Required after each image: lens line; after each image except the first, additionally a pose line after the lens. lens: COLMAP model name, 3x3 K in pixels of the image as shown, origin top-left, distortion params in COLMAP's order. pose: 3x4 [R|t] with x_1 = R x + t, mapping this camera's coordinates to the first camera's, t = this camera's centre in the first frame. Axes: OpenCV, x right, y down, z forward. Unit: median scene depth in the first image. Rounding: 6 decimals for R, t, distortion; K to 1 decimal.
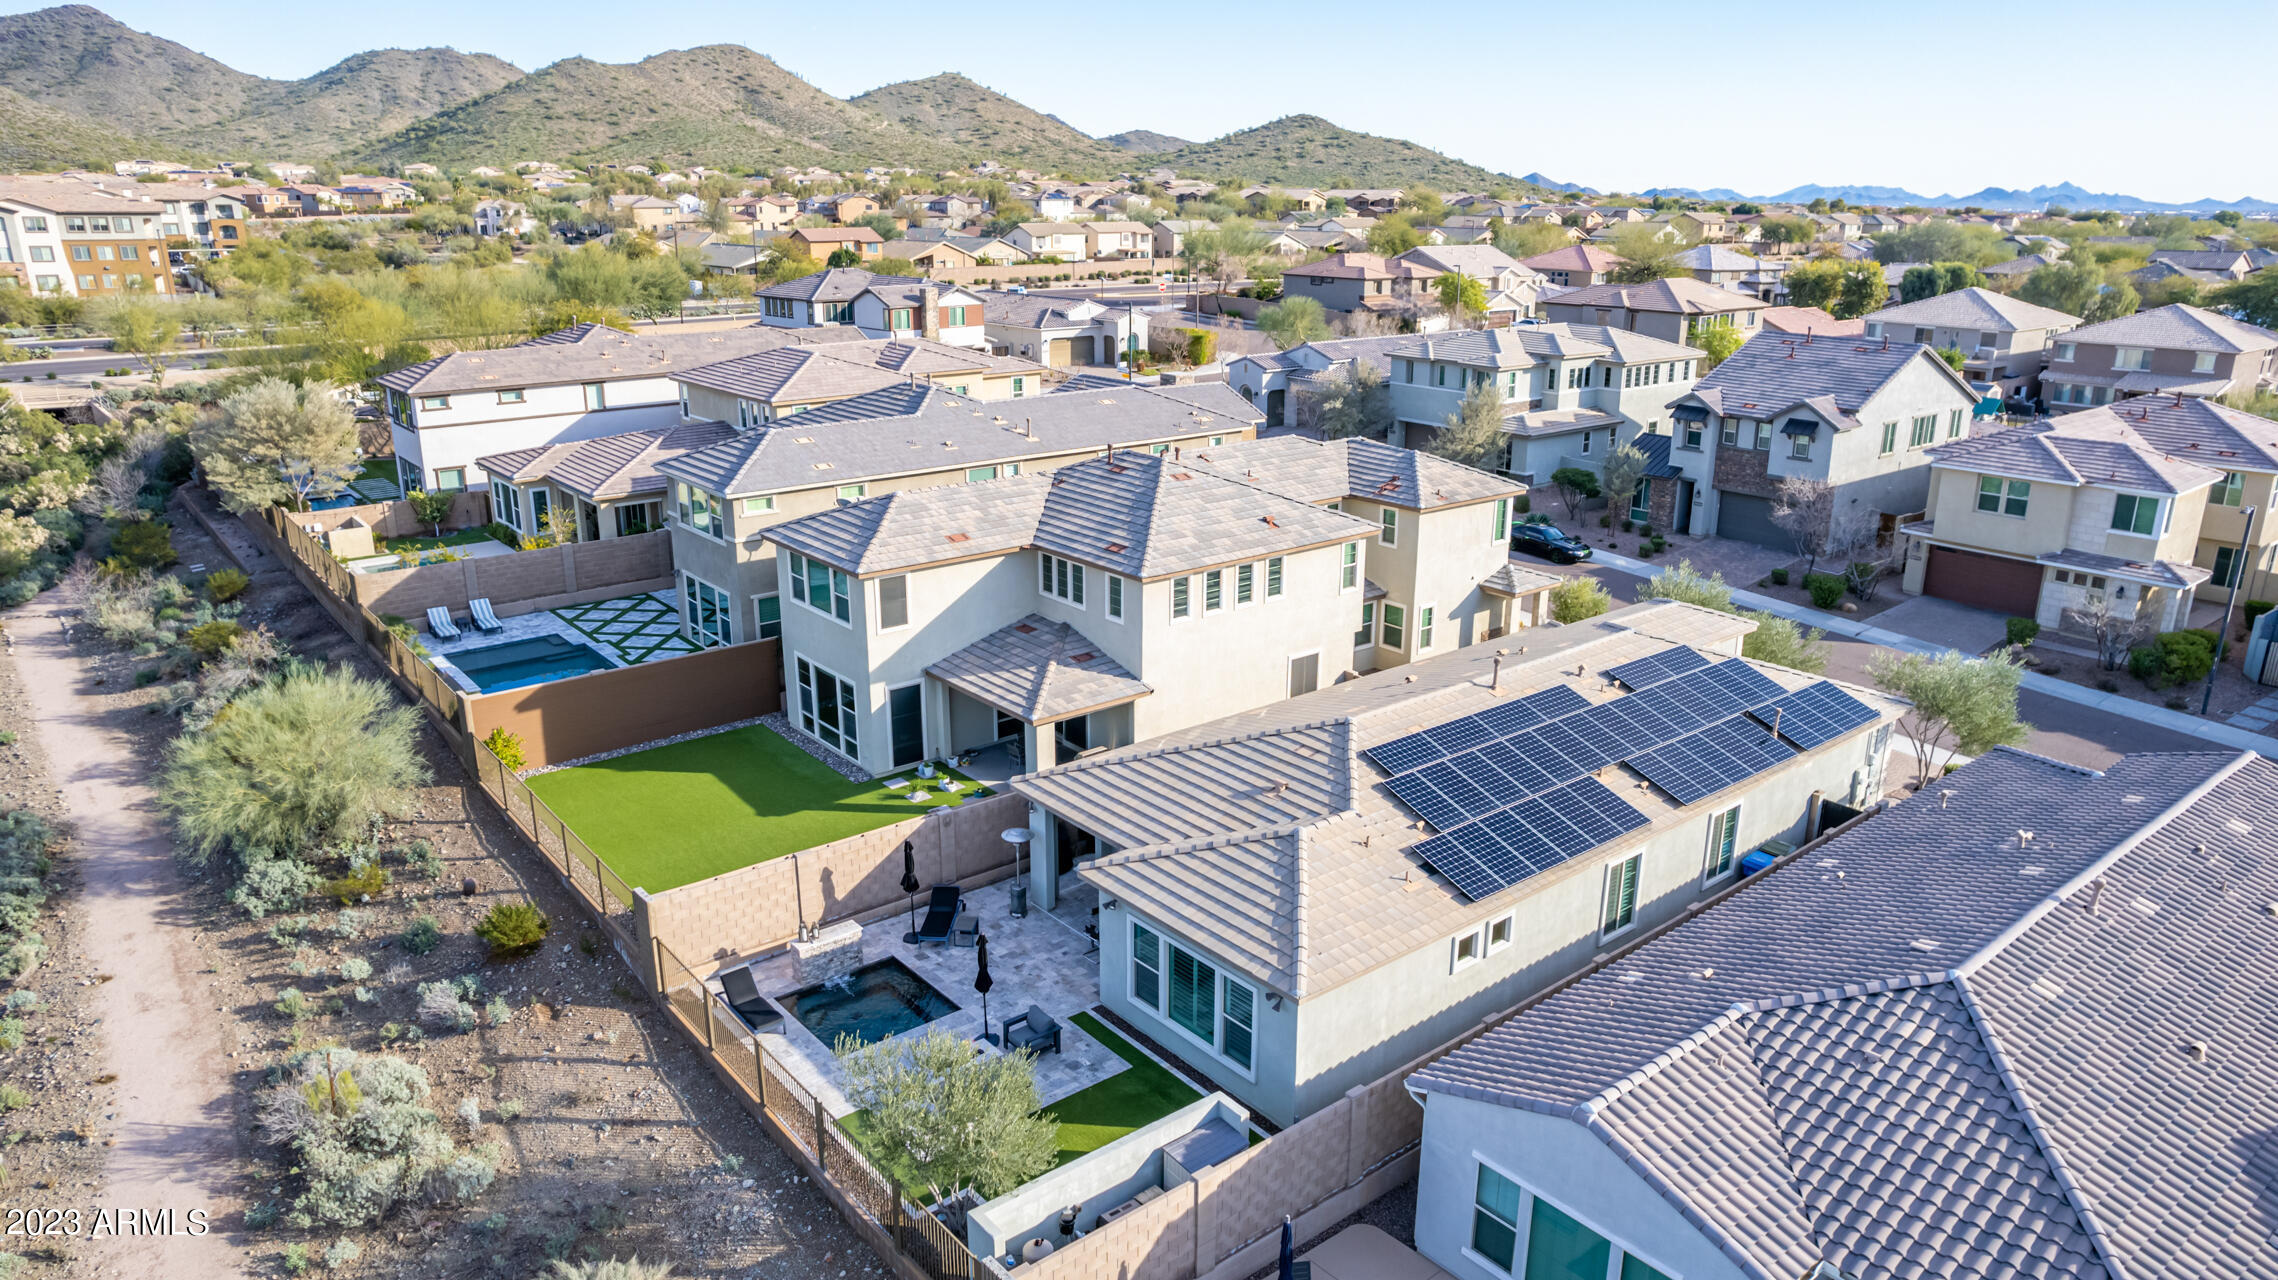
lens RADIAL K [[1465.8, 0, 1149.4], [0, 1465.8, 632.0], [0, 0, 1]] dist [-0.078237, 0.074335]
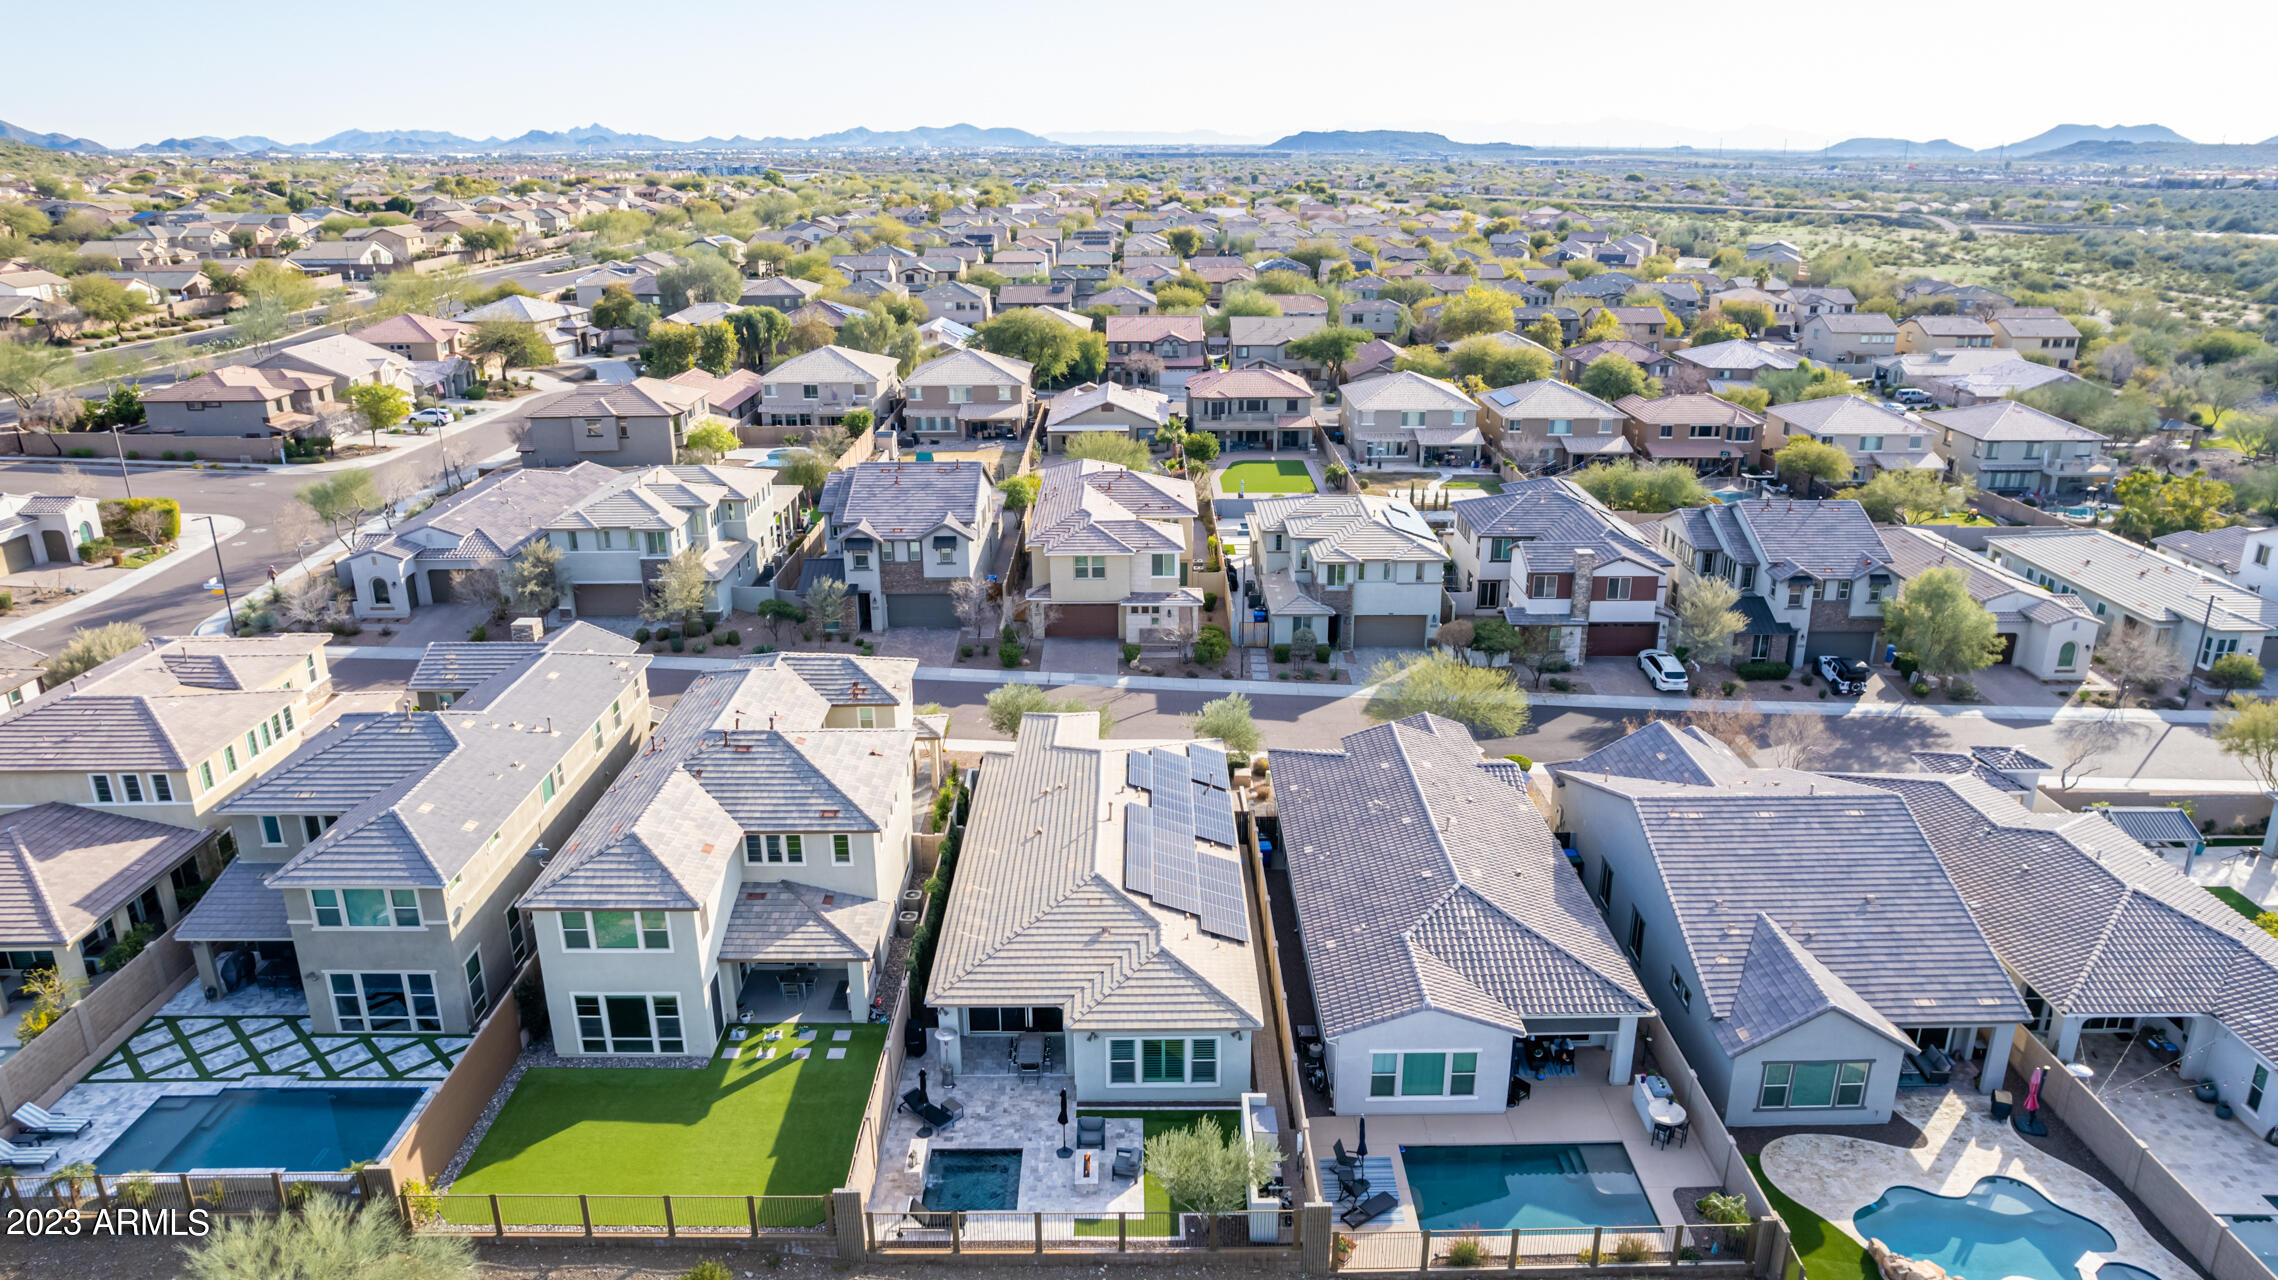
lens RADIAL K [[1476.0, 0, 1149.0], [0, 1476.0, 634.1], [0, 0, 1]] dist [-0.060811, 0.034752]
pose [[0.626649, -0.257954, 0.735371, -0.555362], [0.232576, 0.962529, 0.139446, -0.236802], [-0.743788, 0.083646, 0.663162, -0.084152]]
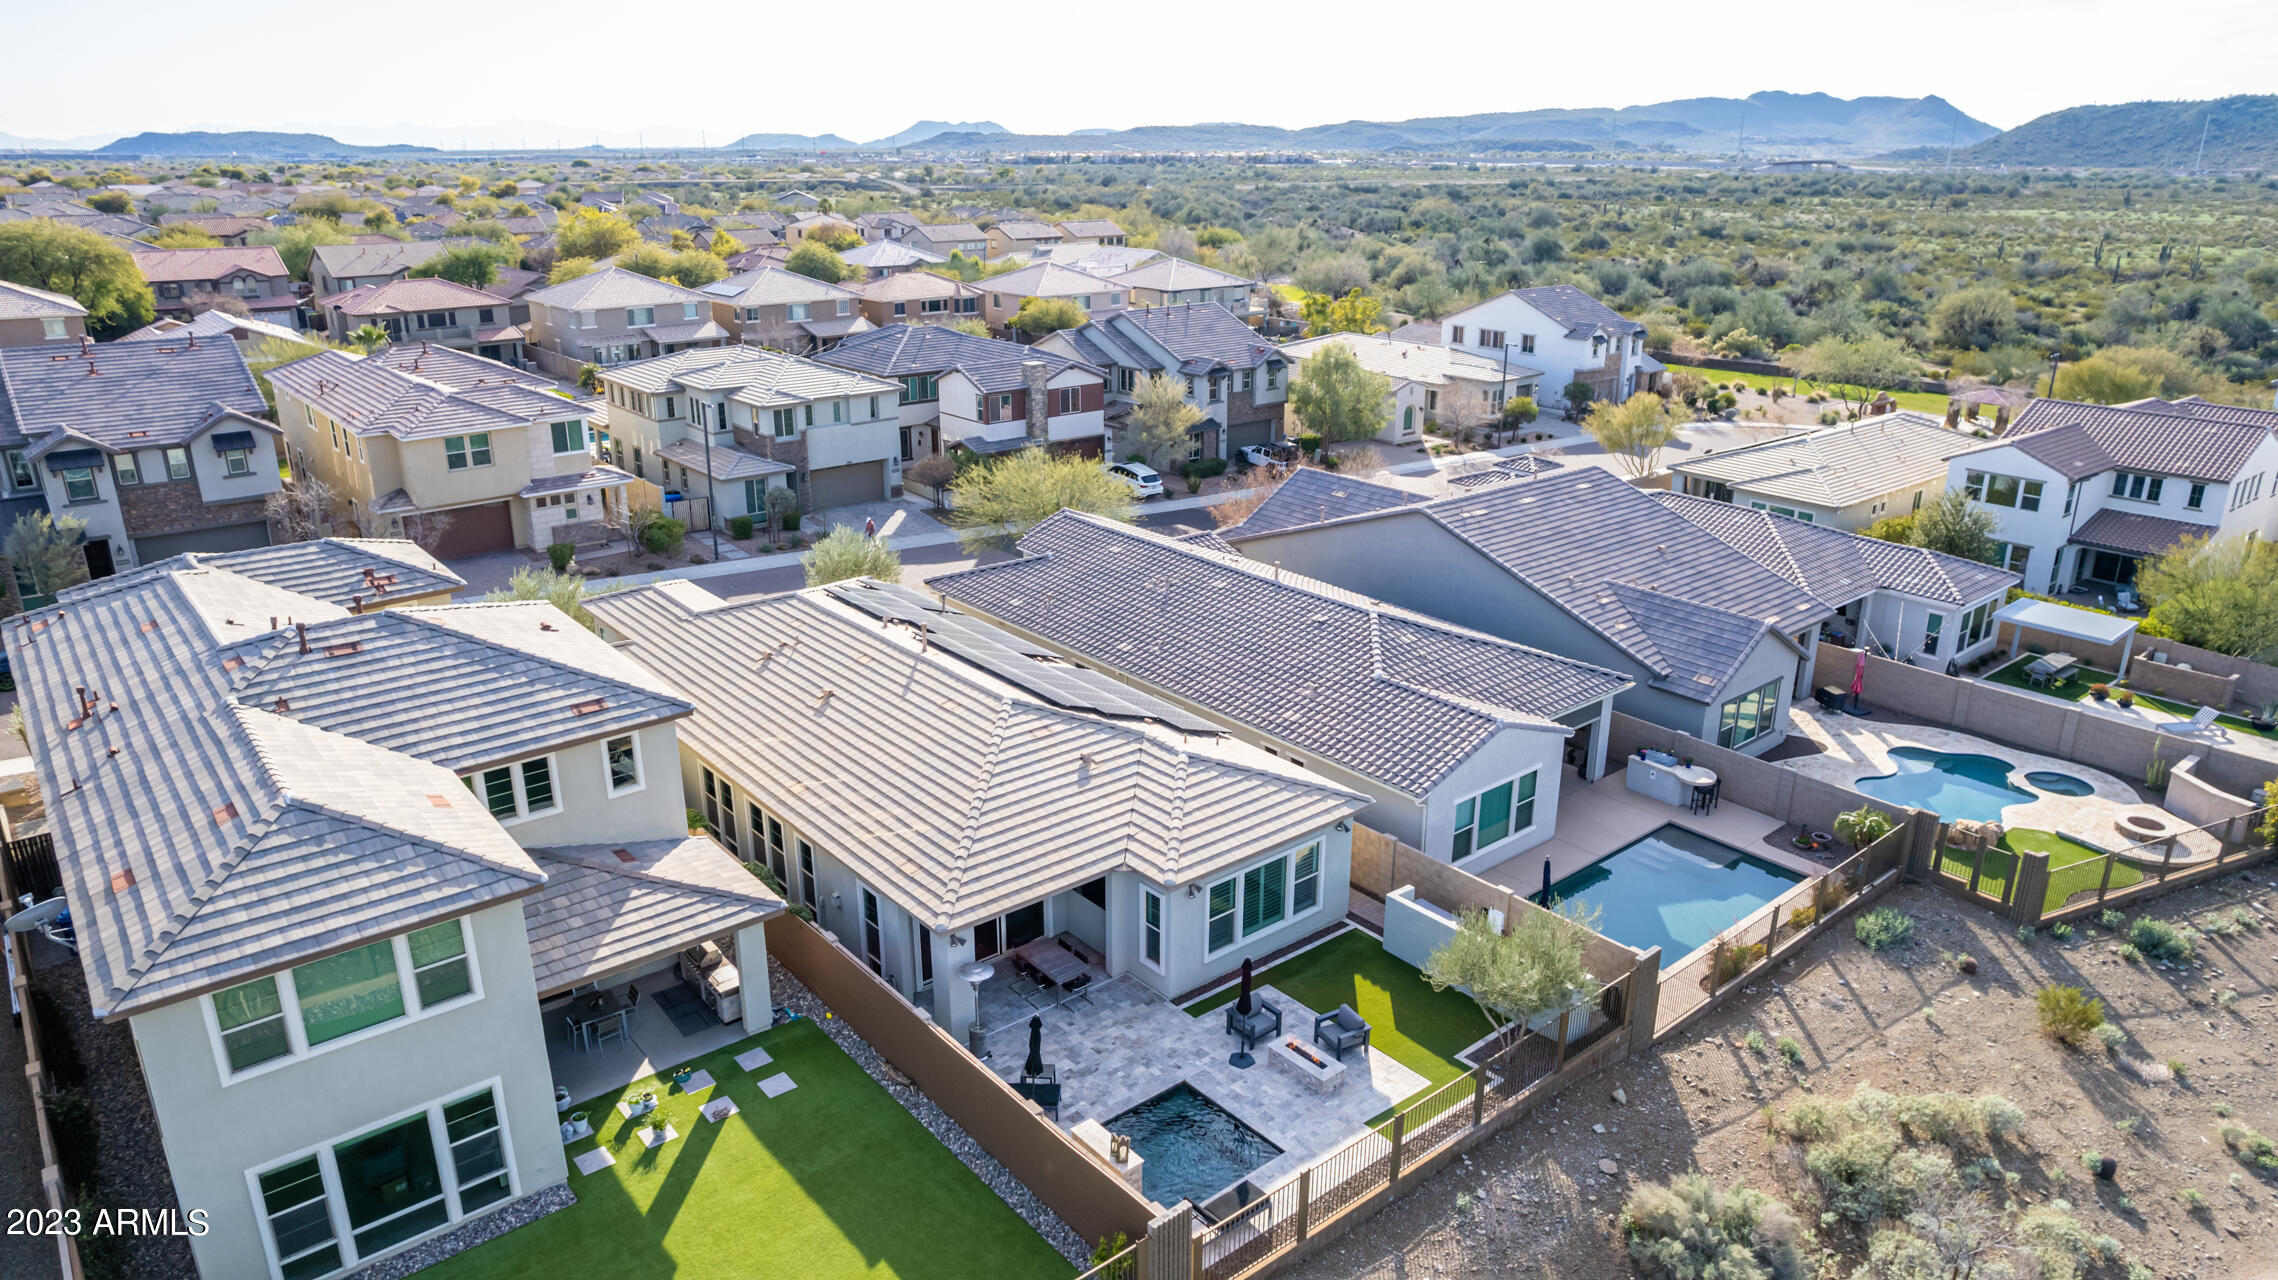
lens RADIAL K [[1465.8, 0, 1149.4], [0, 1465.8, 632.0], [0, 0, 1]] dist [-0.078237, 0.074335]
pose [[-0.009426, -0.328660, 0.944401, -0.507434], [0.289538, 0.903089, 0.317173, -0.173860], [-0.957120, 0.276429, 0.086647, 0.461034]]
